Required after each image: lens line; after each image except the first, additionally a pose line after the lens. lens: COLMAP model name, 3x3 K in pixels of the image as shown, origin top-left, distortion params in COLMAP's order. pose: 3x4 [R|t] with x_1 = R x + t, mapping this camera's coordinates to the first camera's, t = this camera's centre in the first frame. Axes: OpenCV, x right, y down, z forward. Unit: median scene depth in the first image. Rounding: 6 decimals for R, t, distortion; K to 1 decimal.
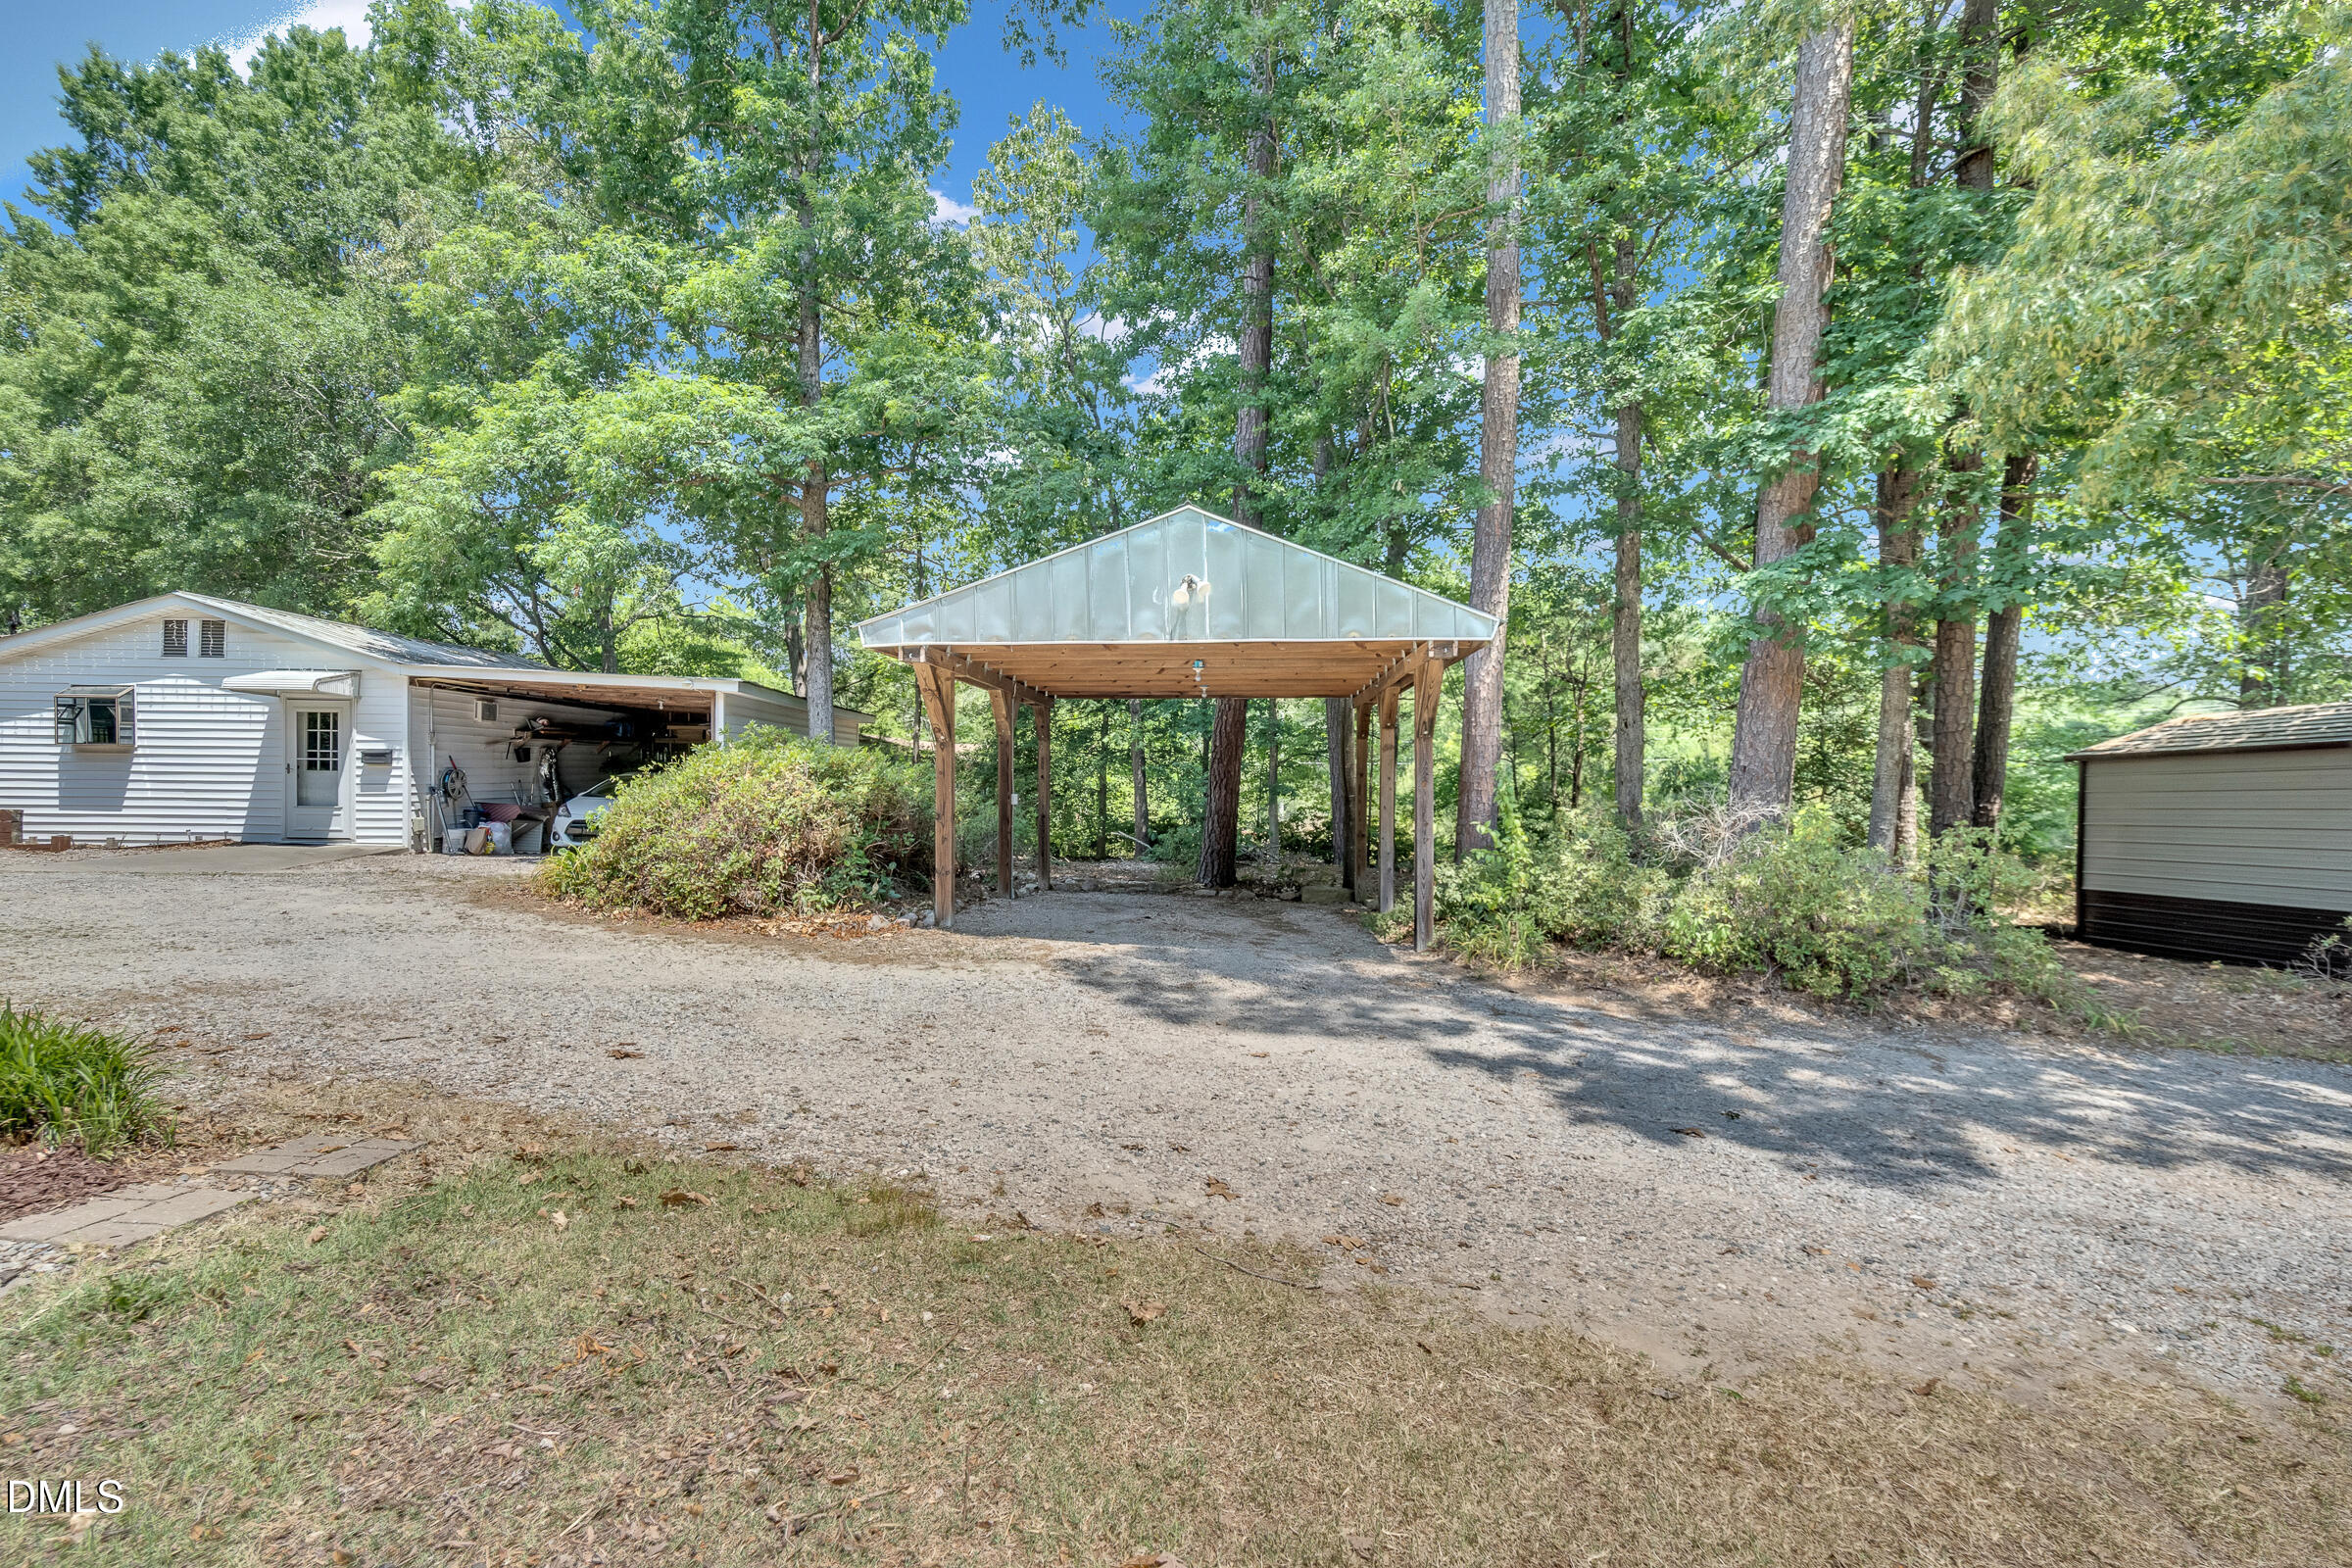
lens RADIAL K [[1102.4, 0, 1171.2], [0, 1102.4, 792.7], [0, 0, 1]] dist [-0.001609, -0.000152]
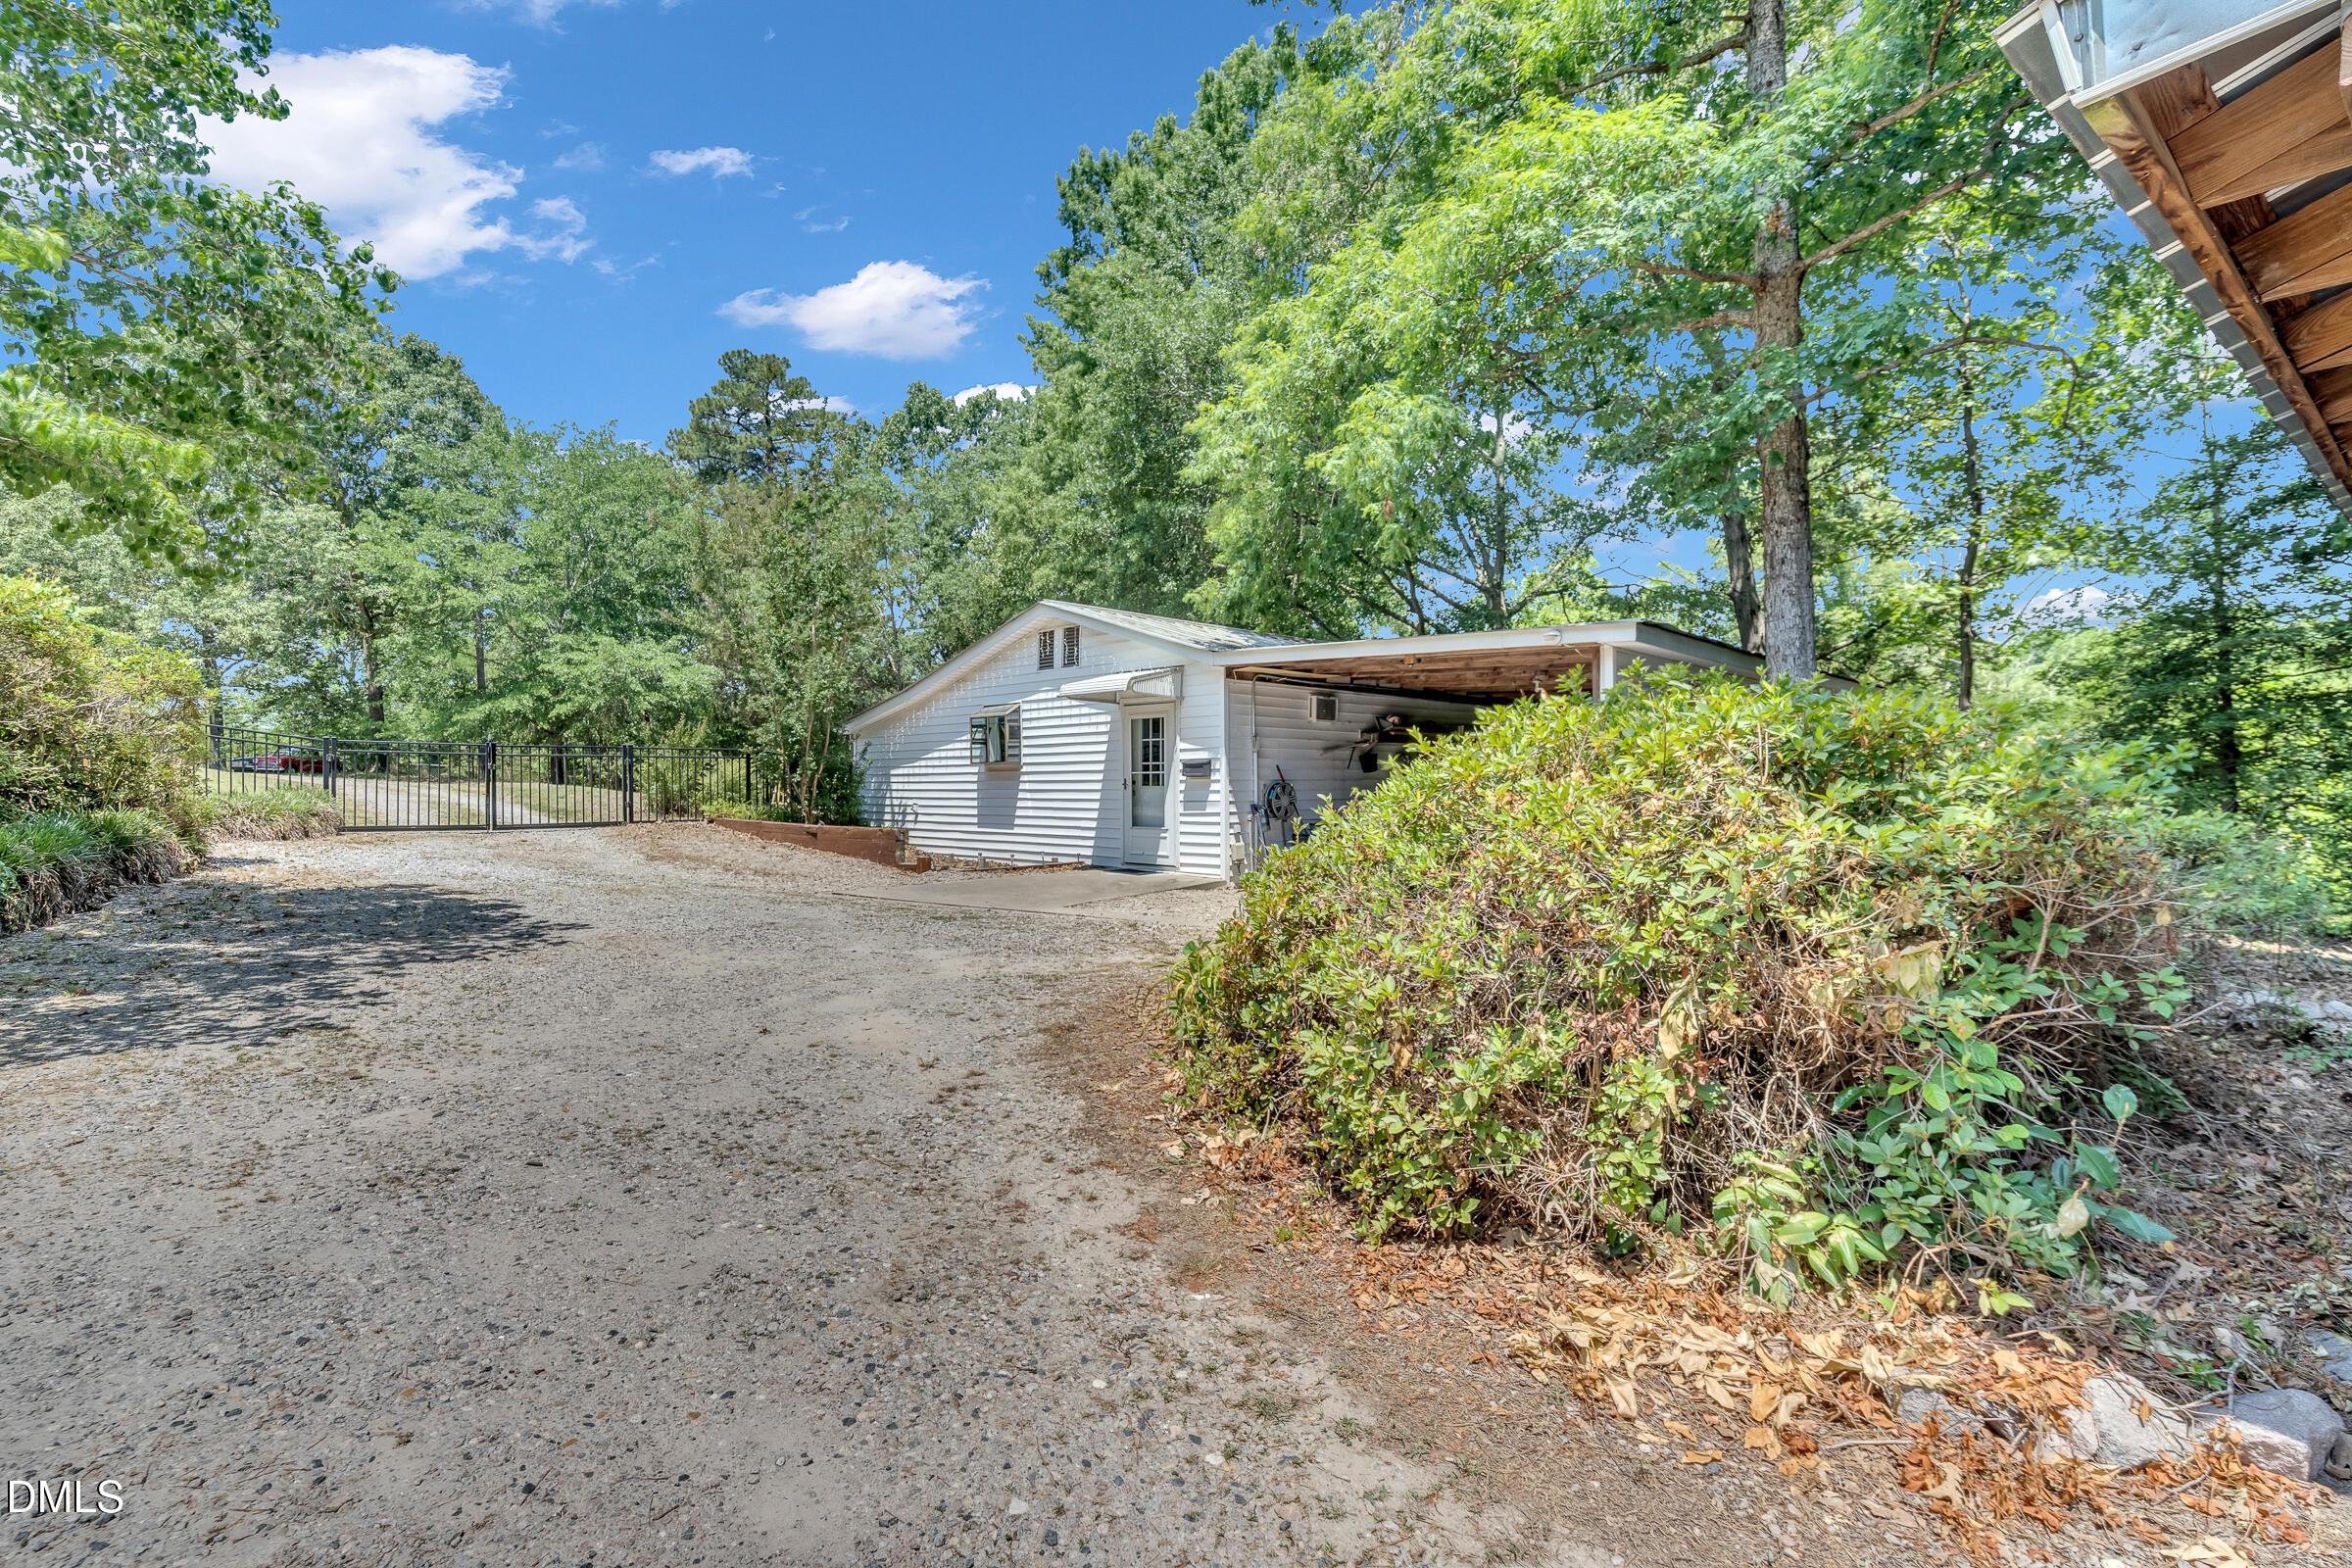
lens RADIAL K [[1102.4, 0, 1138.5], [0, 1102.4, 794.5], [0, 0, 1]] dist [-0.001609, -0.000152]
pose [[0.669786, -0.008656, -0.742504, -0.137528], [0.000356, 0.999936, -0.011336, -0.003574], [0.742554, 0.007328, 0.669746, 0.415584]]
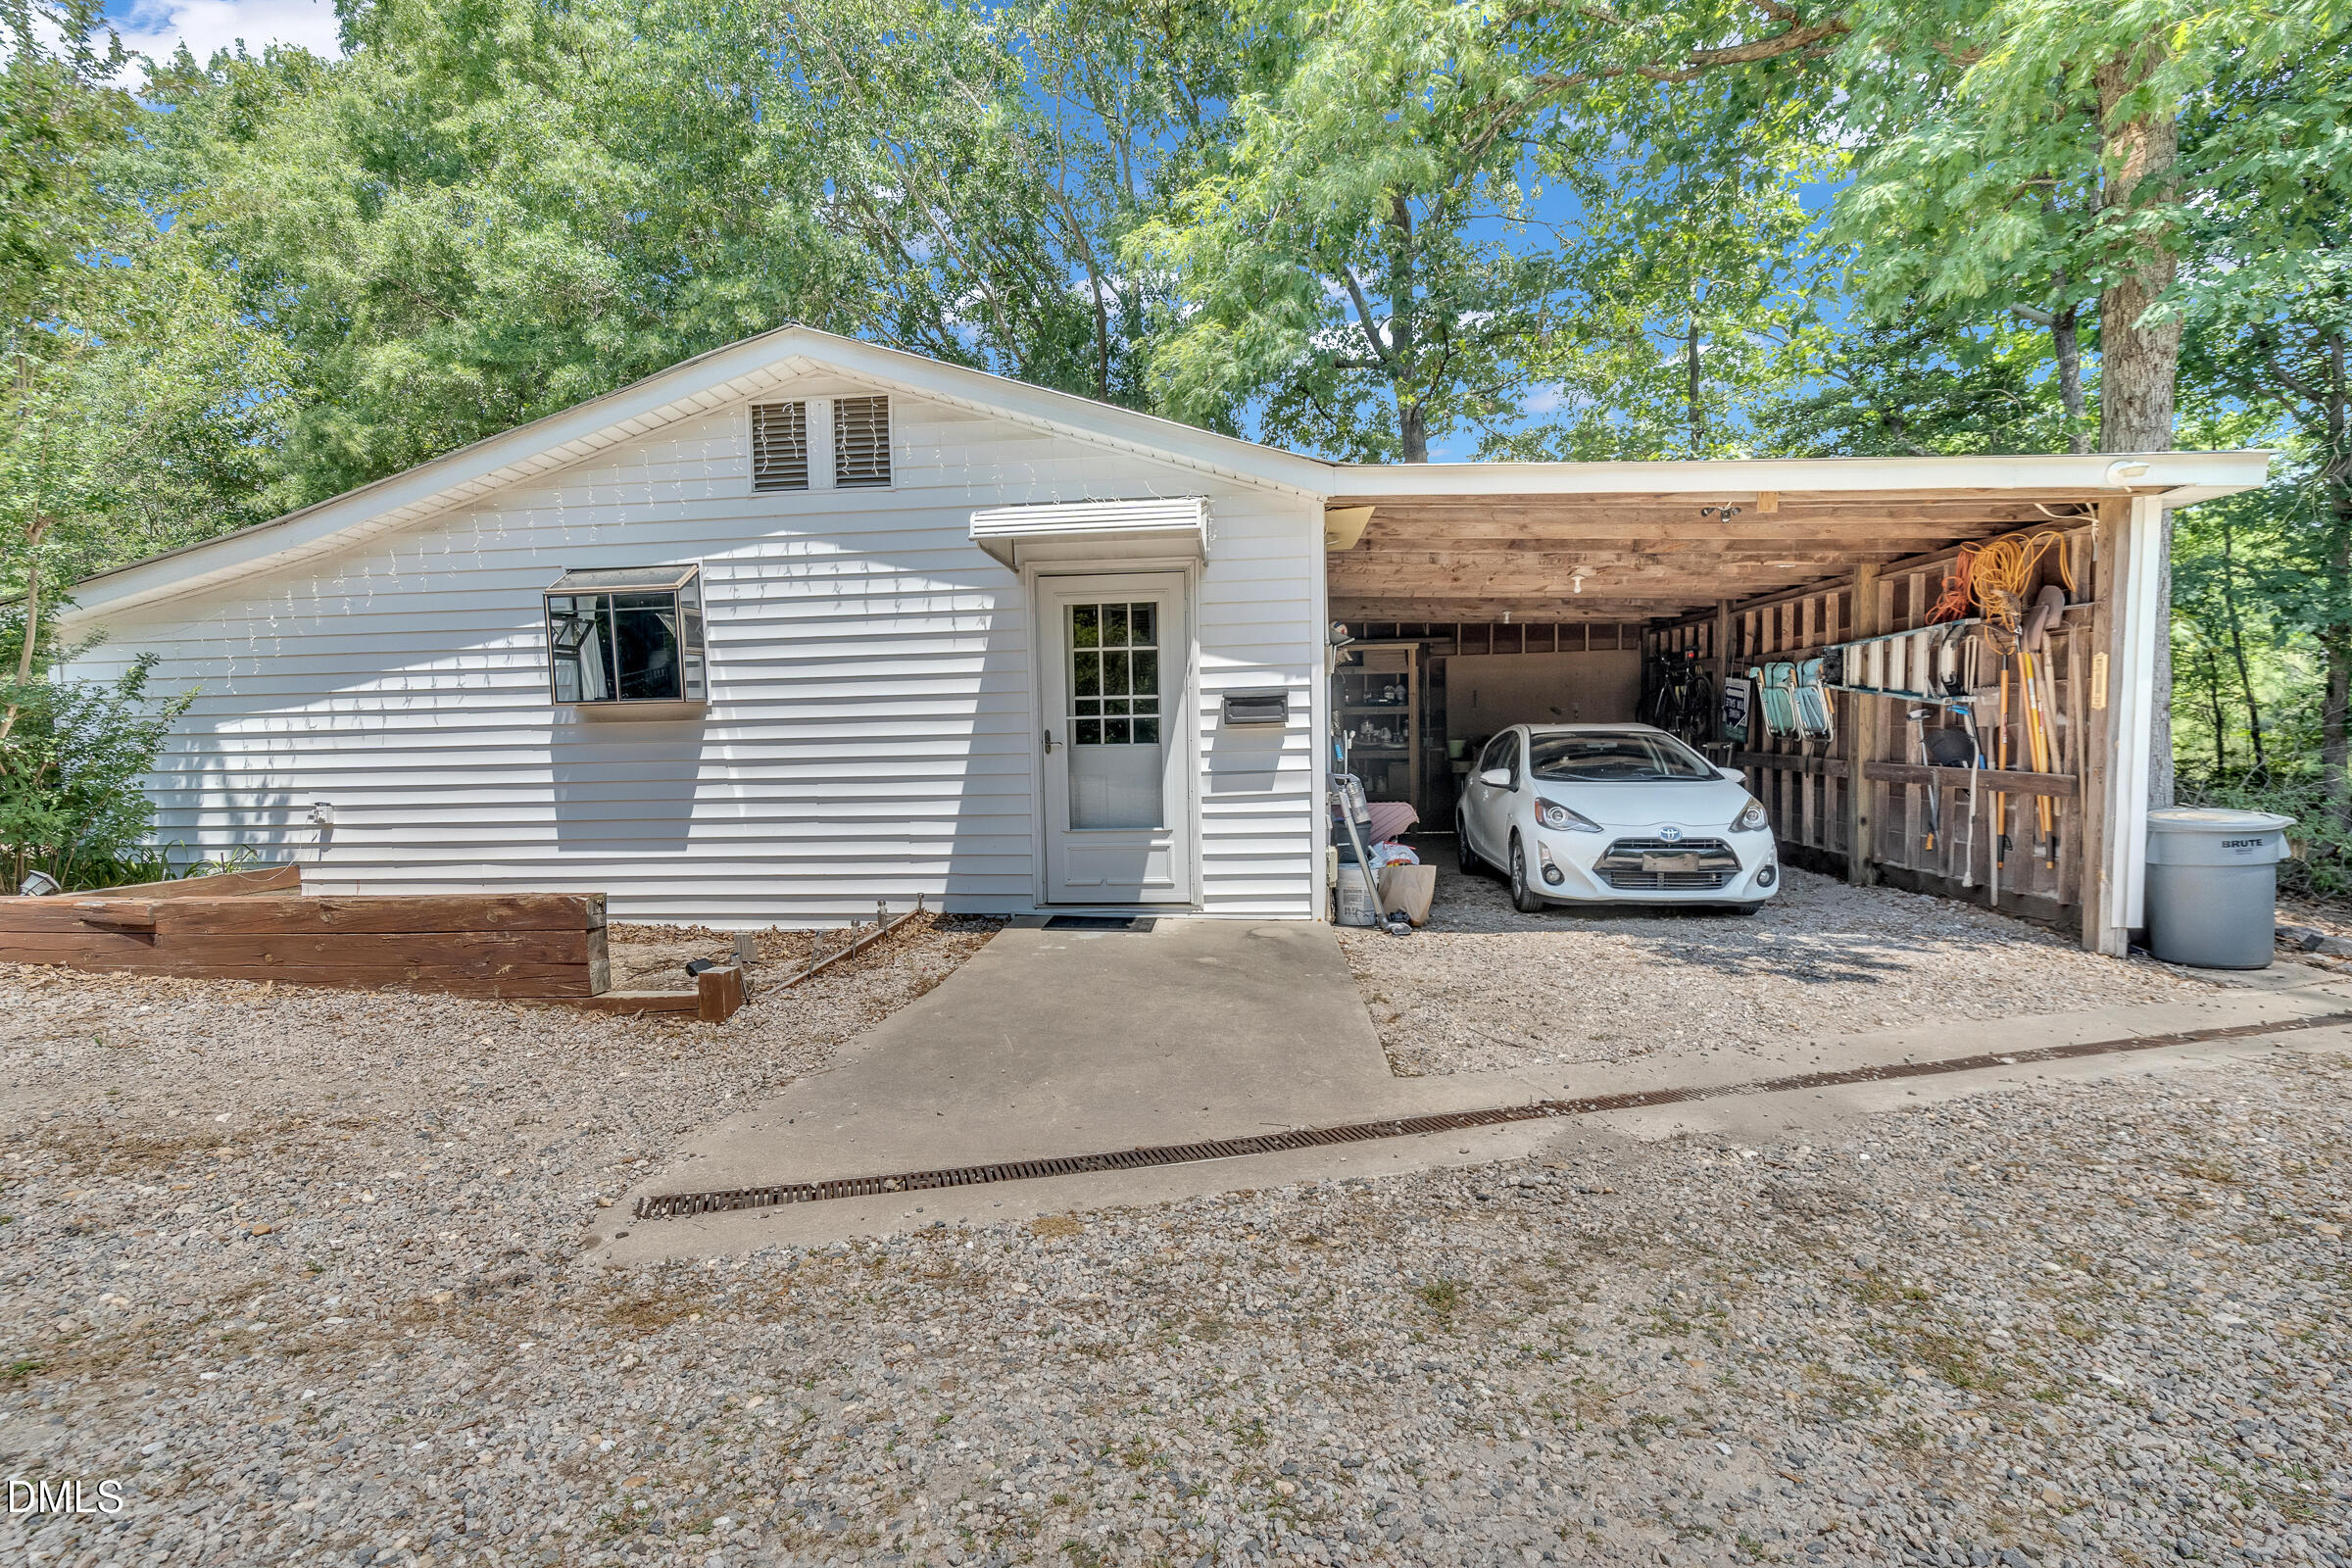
lens RADIAL K [[1102.4, 0, 1164.8], [0, 1102.4, 788.9], [0, 0, 1]] dist [-0.001609, -0.000152]
pose [[0.989503, -0.027145, -0.141939, -0.698064], [0.035851, 0.997606, 0.059140, -0.027523], [0.139993, -0.063608, 0.988107, 0.587571]]
